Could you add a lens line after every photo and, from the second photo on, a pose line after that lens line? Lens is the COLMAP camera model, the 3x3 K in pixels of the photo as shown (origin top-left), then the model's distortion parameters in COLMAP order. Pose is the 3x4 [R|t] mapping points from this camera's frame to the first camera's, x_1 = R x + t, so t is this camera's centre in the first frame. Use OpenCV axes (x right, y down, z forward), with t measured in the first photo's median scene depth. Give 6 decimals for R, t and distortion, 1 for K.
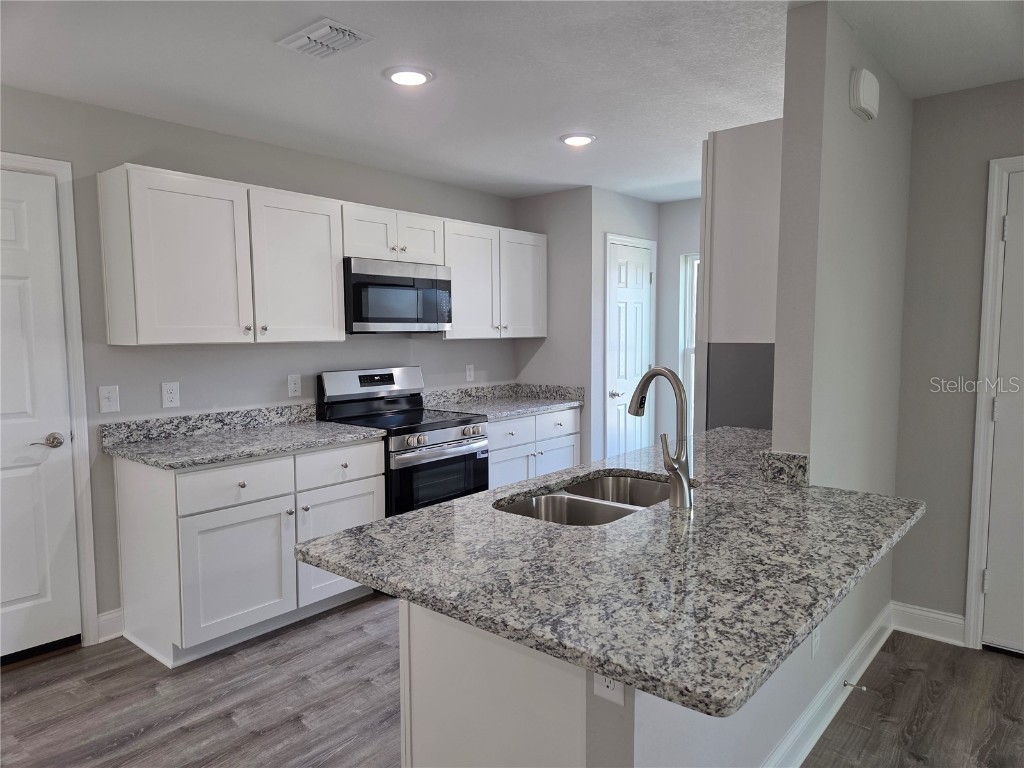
lens RADIAL K [[685.5, 0, 508.7], [0, 685.5, 387.7], [0, 0, 1]] dist [0.062757, -0.051609]
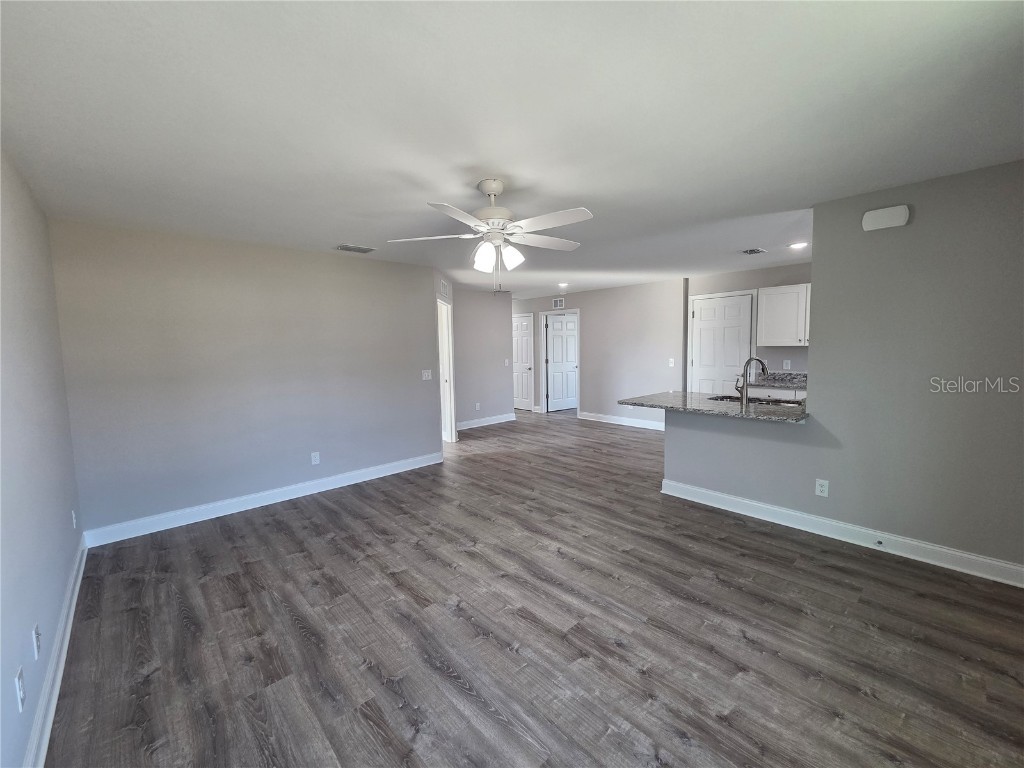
lens RADIAL K [[418.5, 0, 508.9], [0, 418.5, 379.3], [0, 0, 1]] dist [0.001597, -0.000470]
pose [[-0.129978, 0.091968, -0.987242, 1.362739], [-0.063206, 0.992895, 0.100816, -0.031599], [0.989500, 0.075504, -0.123241, 0.136348]]
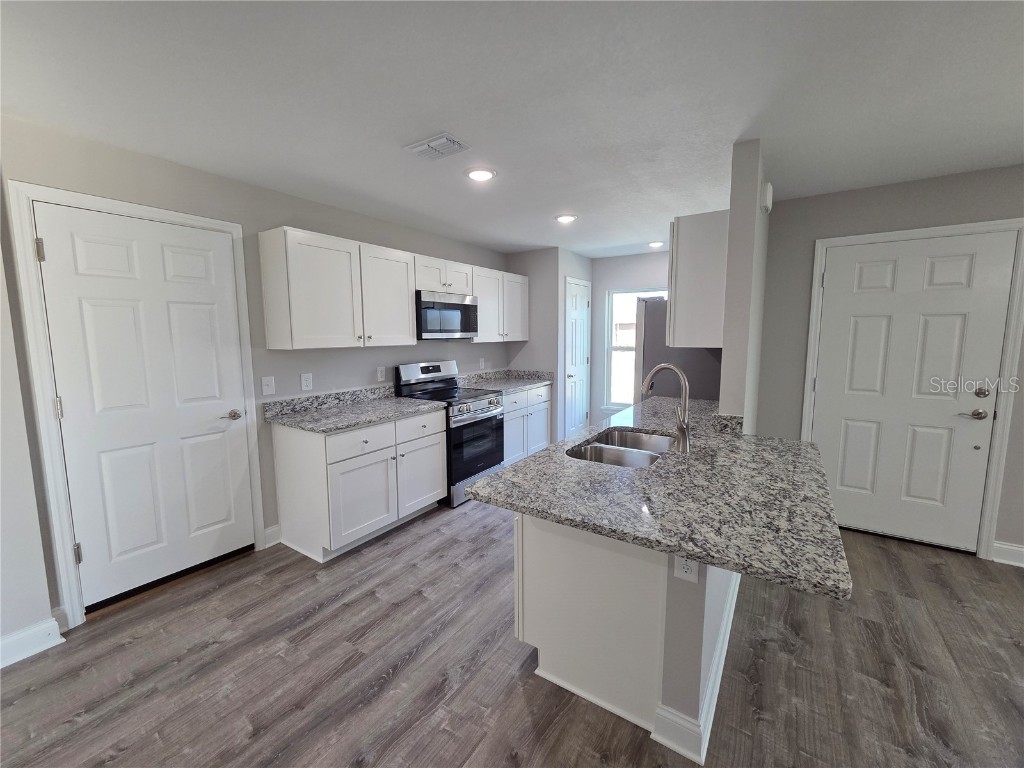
lens RADIAL K [[418.5, 0, 509.5], [0, 418.5, 378.9], [0, 0, 1]] dist [0.001597, -0.000470]
pose [[0.993161, -0.012127, 0.116121, -0.166200], [0.009360, 0.999660, 0.024348, -0.014696], [-0.116377, -0.023095, 0.992937, 0.053773]]
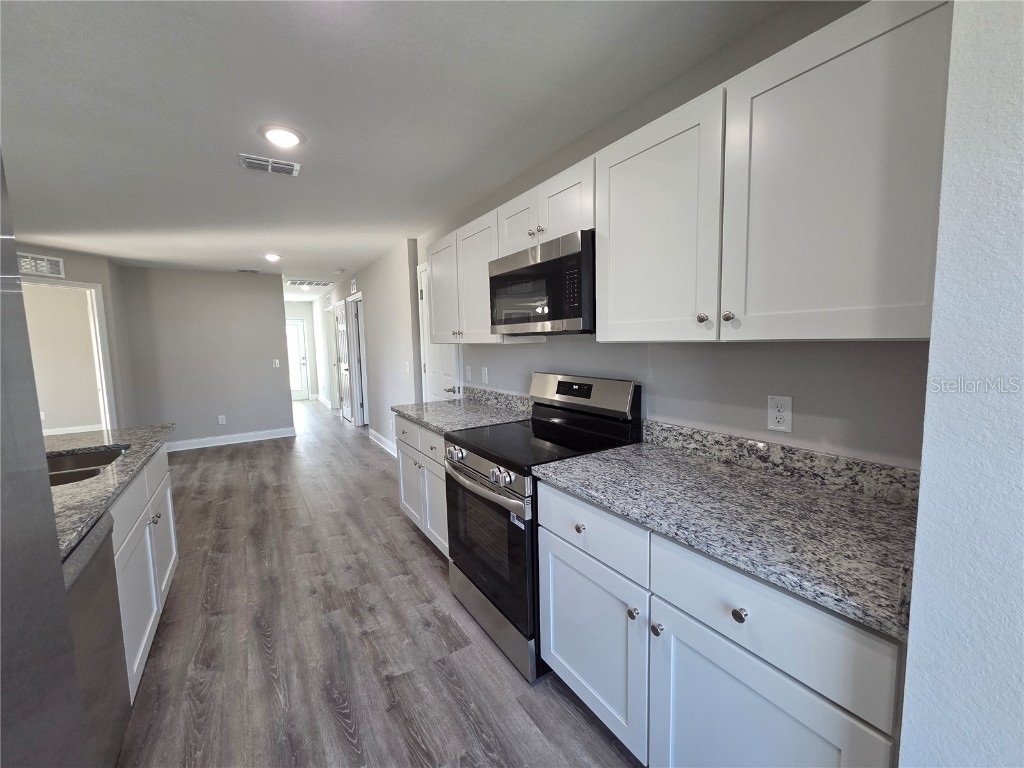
lens RADIAL K [[418.5, 0, 508.8], [0, 418.5, 379.8], [0, 0, 1]] dist [0.001597, -0.000470]
pose [[-0.304839, 0.108173, -0.946241, 0.424322], [-0.052842, 0.990078, 0.130208, -0.113539], [0.950937, 0.089694, -0.296098, 1.418204]]
